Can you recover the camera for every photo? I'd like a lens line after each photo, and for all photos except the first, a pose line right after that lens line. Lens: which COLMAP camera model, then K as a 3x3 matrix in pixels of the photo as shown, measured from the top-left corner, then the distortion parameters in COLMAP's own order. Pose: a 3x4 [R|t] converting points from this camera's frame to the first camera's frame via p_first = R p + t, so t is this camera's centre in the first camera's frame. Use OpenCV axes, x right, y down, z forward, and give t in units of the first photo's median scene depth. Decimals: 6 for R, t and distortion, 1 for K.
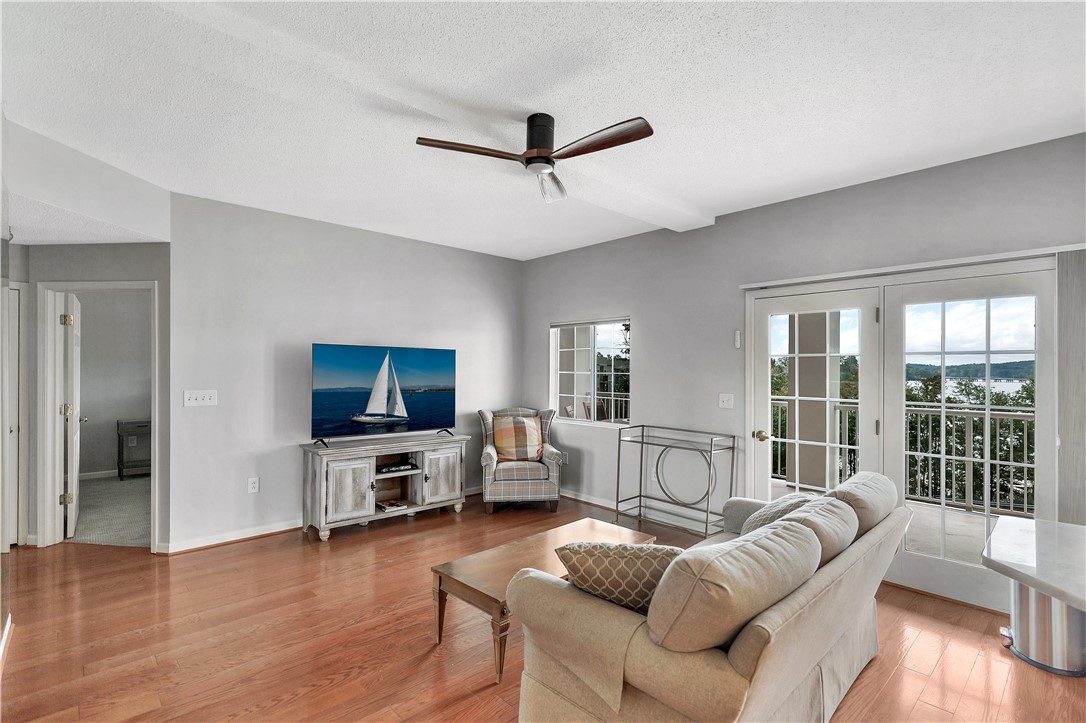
lens RADIAL K [[504.1, 0, 543.0], [0, 504.1, 361.5], [0, 0, 1]] dist [0.013929, 0.000693]
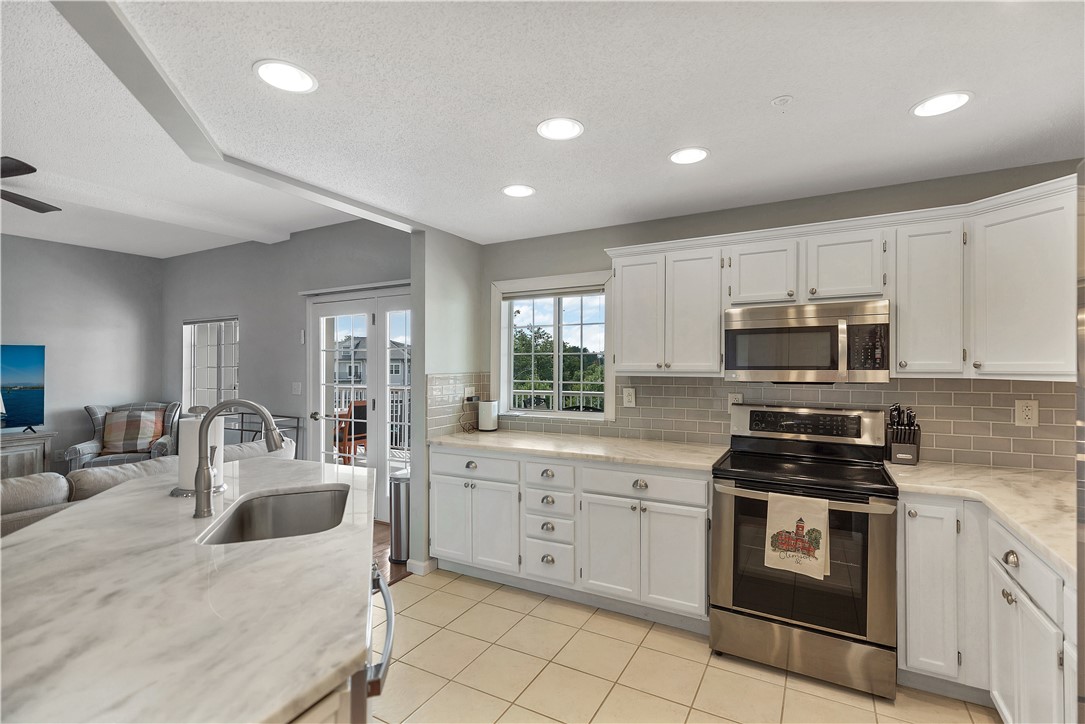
lens RADIAL K [[503.7, 0, 542.5], [0, 503.7, 362.0], [0, 0, 1]] dist [0.013929, 0.000693]
pose [[0.947765, -0.011660, 0.318757, 0.432022], [0.007764, 0.999879, 0.013492, 0.002581], [-0.318876, -0.010312, 0.947740, -0.257767]]
